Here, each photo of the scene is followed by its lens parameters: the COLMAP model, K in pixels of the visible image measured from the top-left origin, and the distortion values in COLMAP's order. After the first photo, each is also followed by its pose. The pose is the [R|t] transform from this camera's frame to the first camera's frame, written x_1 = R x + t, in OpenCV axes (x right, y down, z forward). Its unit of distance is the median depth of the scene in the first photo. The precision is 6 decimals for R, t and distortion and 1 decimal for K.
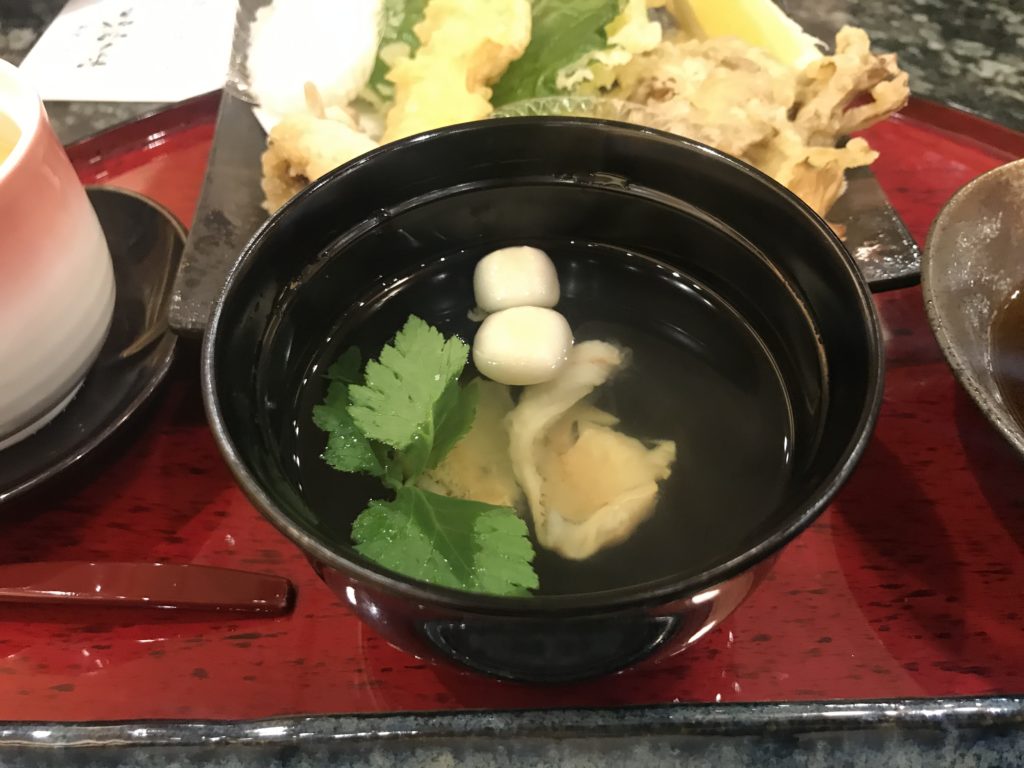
lens RADIAL K [[834.0, 0, 502.4], [0, 834.0, 366.2], [0, 0, 1]] dist [-0.030859, 0.026981]
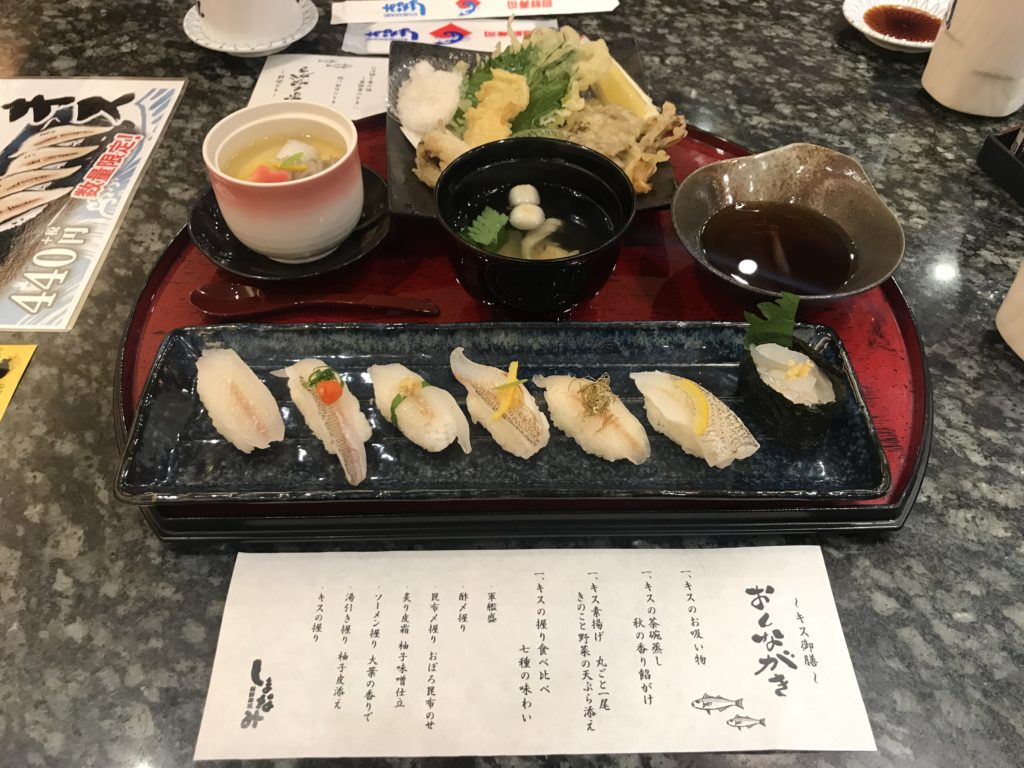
lens RADIAL K [[834.0, 0, 518.6], [0, 834.0, 377.3], [0, 0, 1]] dist [-0.030859, 0.026981]
pose [[0.998216, 0.022822, 0.055178, -0.109122], [-0.022671, 0.999737, -0.003351, 0.391896], [-0.055240, 0.002094, 0.998471, -1.355447]]
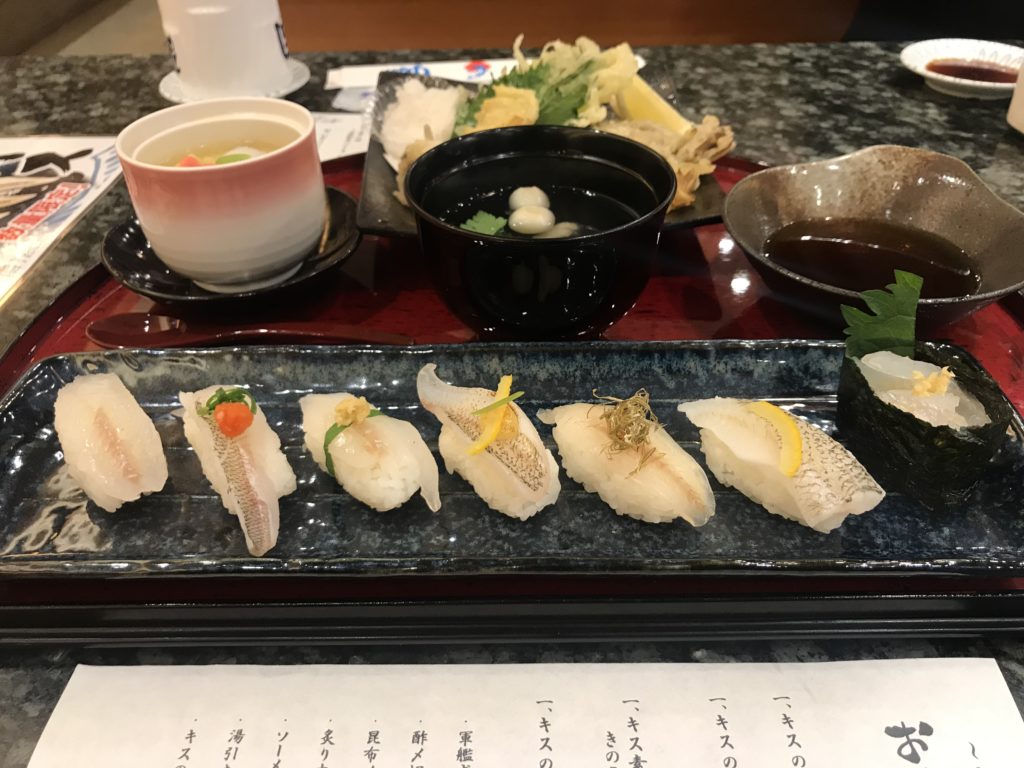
lens RADIAL K [[834.0, 0, 519.0], [0, 834.0, 388.7], [0, 0, 1]] dist [-0.030859, 0.026981]
pose [[0.999752, 0.021186, 0.006811, -0.010241], [-0.019449, 0.980544, -0.195333, 0.607384], [-0.010817, 0.195152, 0.980713, -0.763180]]
